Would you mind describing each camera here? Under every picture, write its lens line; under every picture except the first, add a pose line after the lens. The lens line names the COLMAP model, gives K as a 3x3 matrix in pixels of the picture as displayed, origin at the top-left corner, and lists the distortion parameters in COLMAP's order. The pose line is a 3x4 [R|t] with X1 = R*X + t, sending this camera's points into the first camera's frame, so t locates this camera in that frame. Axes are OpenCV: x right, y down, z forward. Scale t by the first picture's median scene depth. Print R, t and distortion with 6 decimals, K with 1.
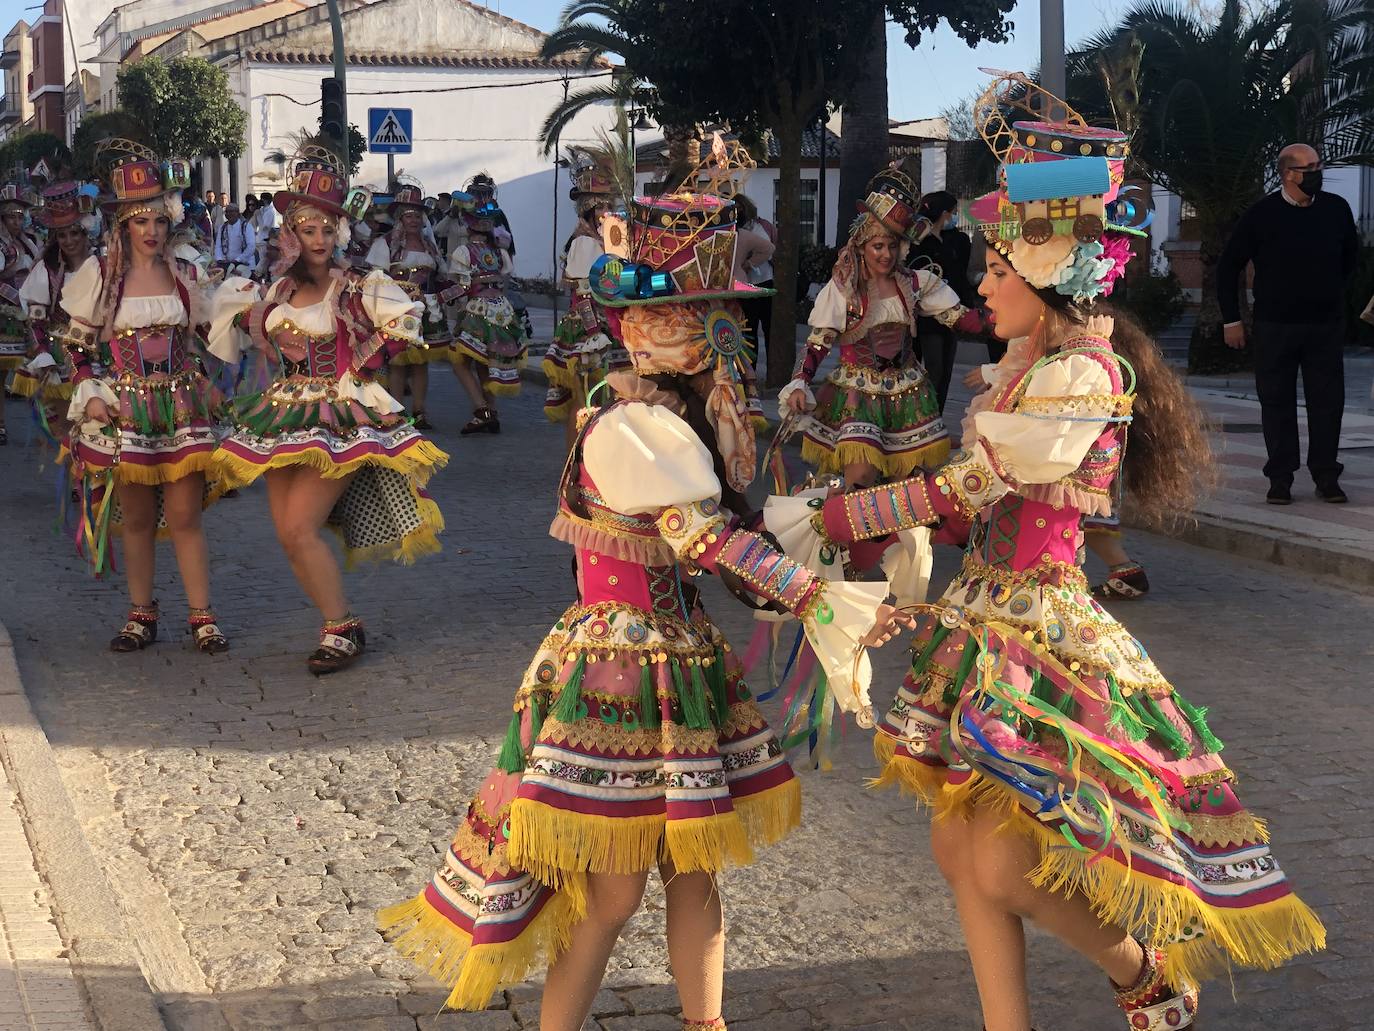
lens RADIAL K [[2418.1, 0, 682.9], [0, 2418.1, 564.4], [0, 0, 1]] dist [0.075847, -0.114299]
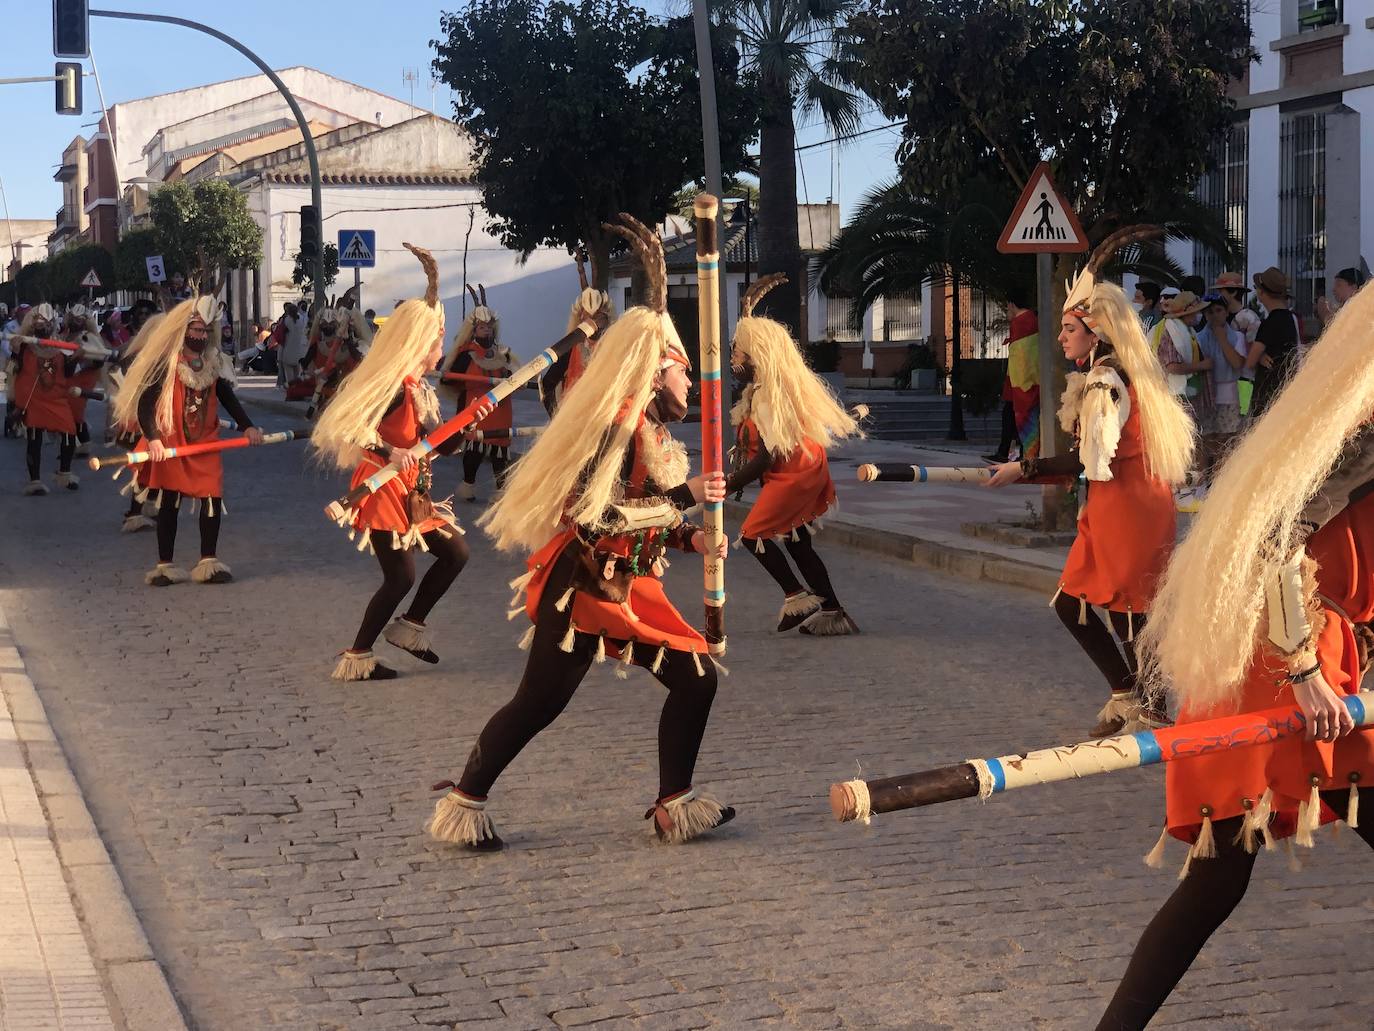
lens RADIAL K [[2690.3, 0, 686.8], [0, 2690.3, 452.5], [0, 0, 1]] dist [-0.030138, 3.496055]
pose [[0.999066, -0.006315, -0.042741, 0.069202], [0.002418, 0.995882, -0.090628, 0.030597], [0.043138, 0.090440, 0.994967, -0.224690]]
